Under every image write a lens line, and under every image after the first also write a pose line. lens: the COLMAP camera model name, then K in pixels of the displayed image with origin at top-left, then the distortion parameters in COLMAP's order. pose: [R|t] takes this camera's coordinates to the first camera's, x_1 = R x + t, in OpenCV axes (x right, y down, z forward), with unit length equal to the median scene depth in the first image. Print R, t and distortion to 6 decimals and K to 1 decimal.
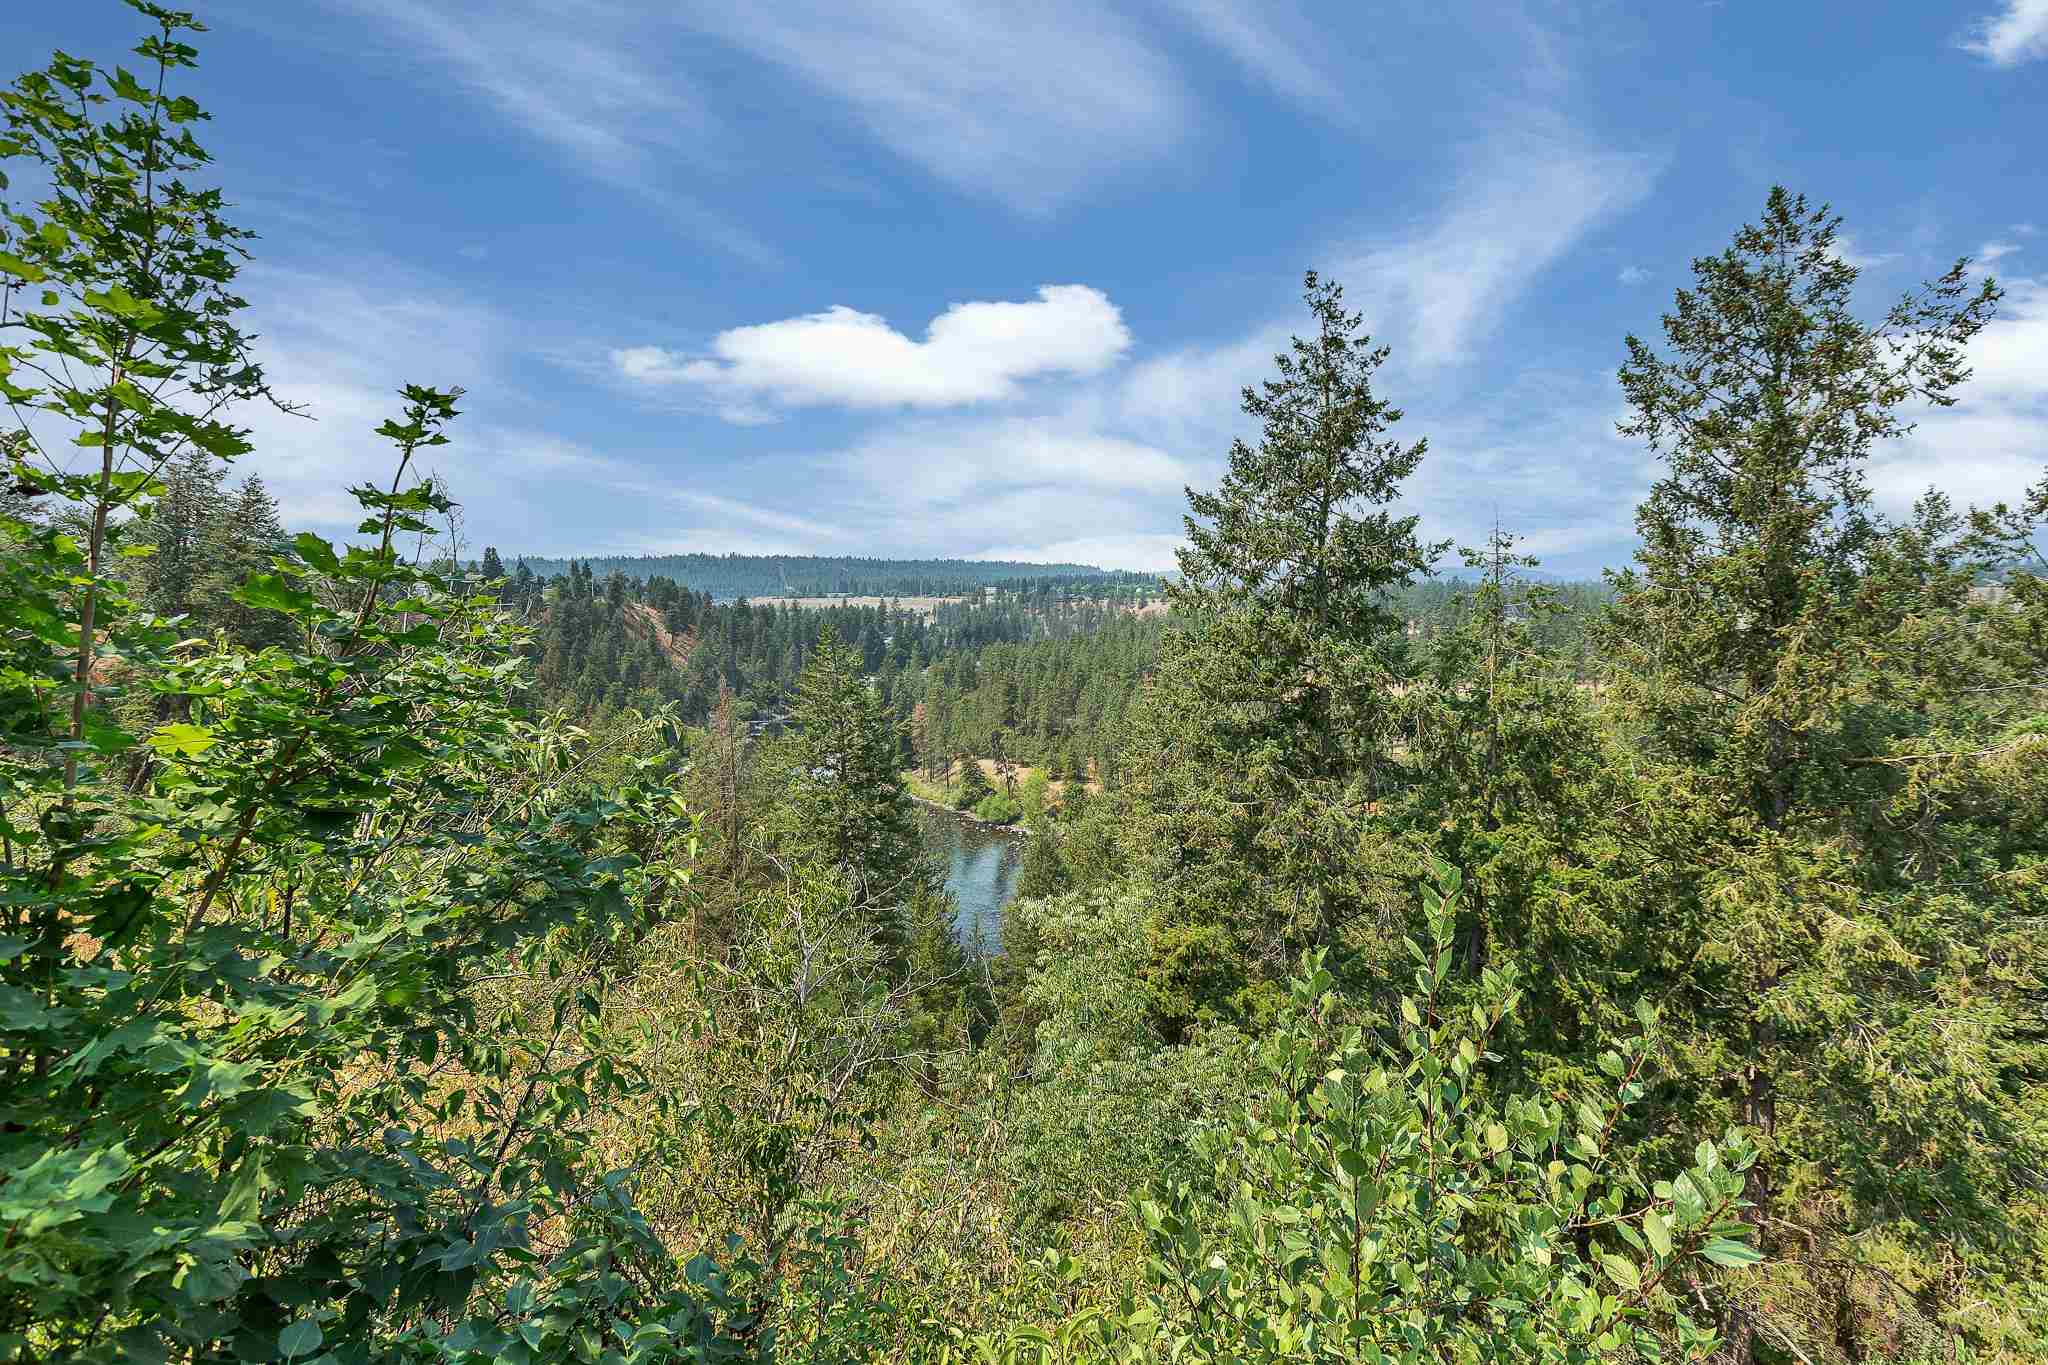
lens RADIAL K [[921.8, 0, 1014.4], [0, 921.8, 679.2], [0, 0, 1]] dist [-0.001415, 0.001208]
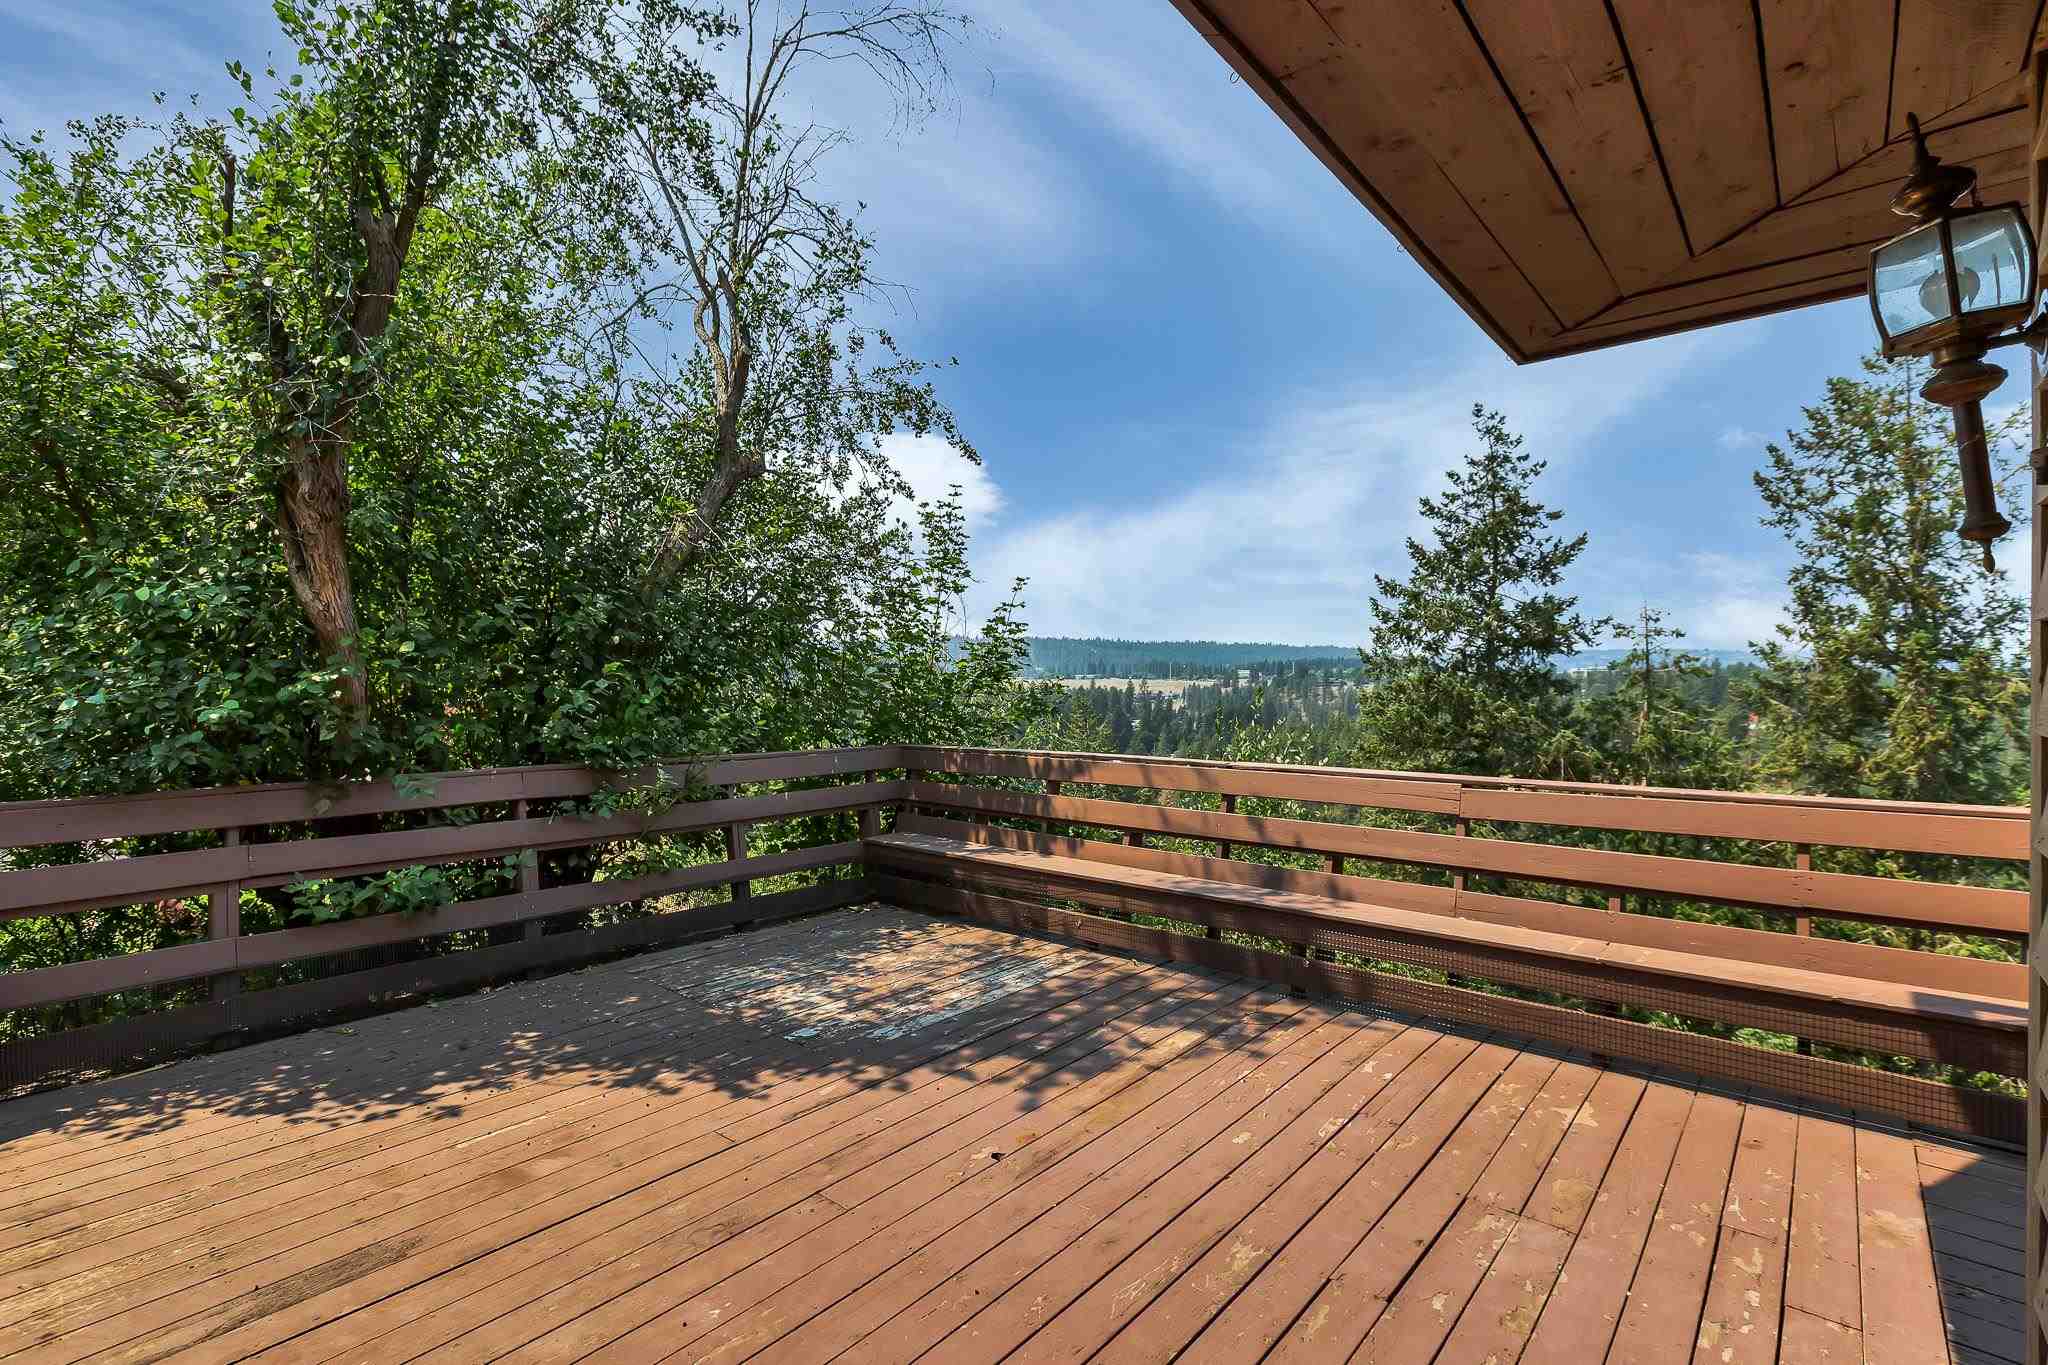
lens RADIAL K [[921.8, 0, 1015.8], [0, 921.8, 688.6], [0, 0, 1]] dist [-0.001415, 0.001208]
pose [[0.964771, 0.014071, -0.262714, 0.049153], [-0.034344, 0.996760, -0.072737, 0.055399], [0.260839, 0.079197, 0.962128, -0.339618]]
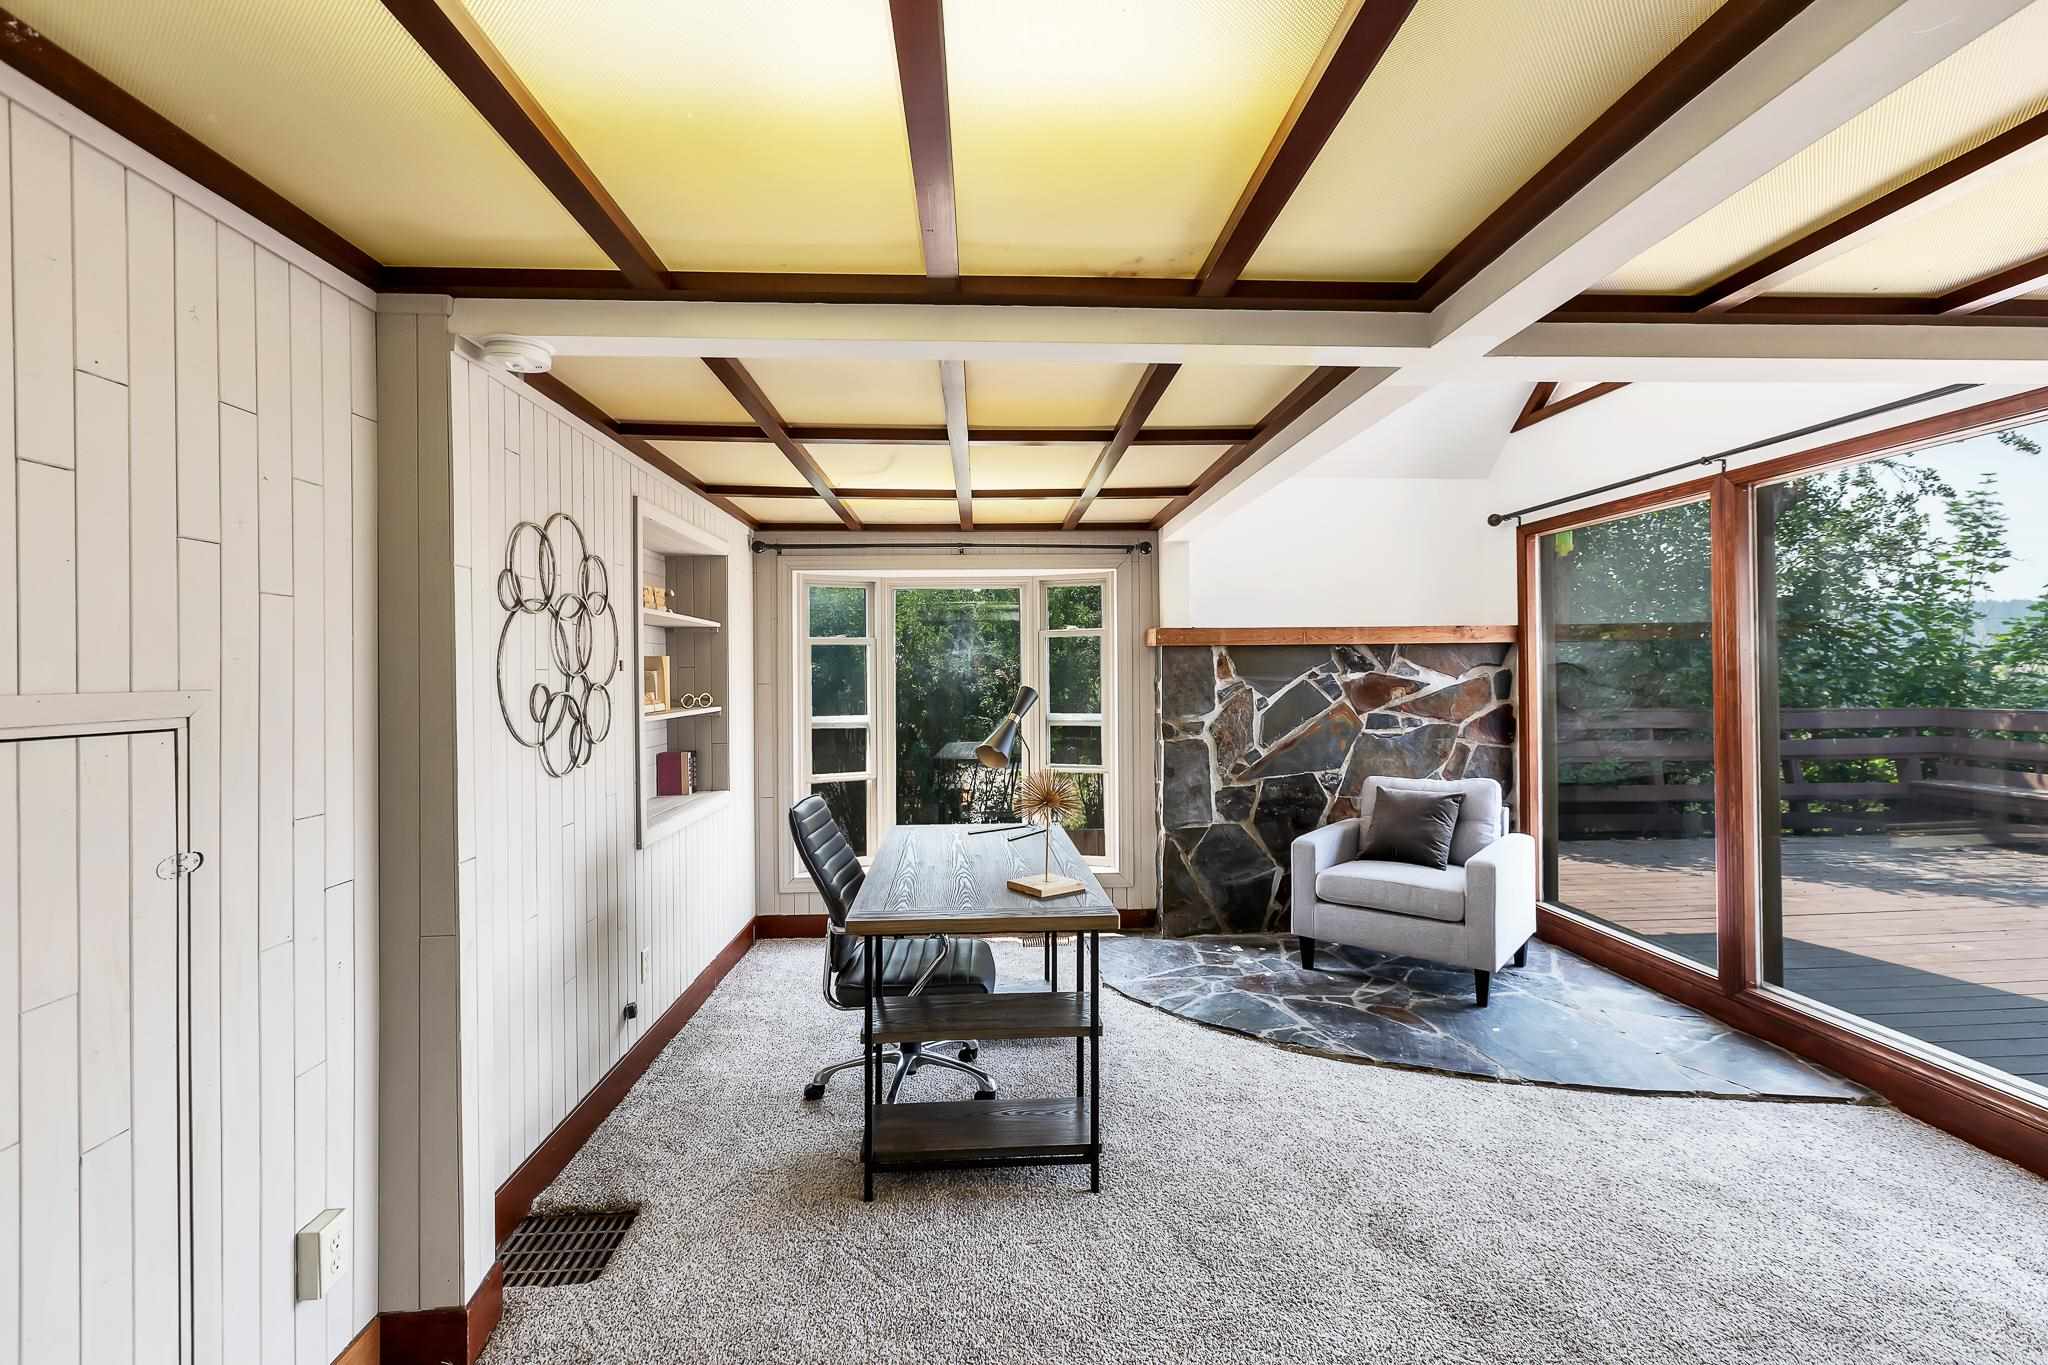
lens RADIAL K [[921.8, 0, 1035.0], [0, 921.8, 683.6], [0, 0, 1]] dist [-0.001415, 0.001208]
pose [[0.503491, 0.018438, -0.863804, 0.070498], [-0.072747, 0.997127, -0.021120, 0.084928], [0.860932, 0.073473, 0.503386, -0.614273]]
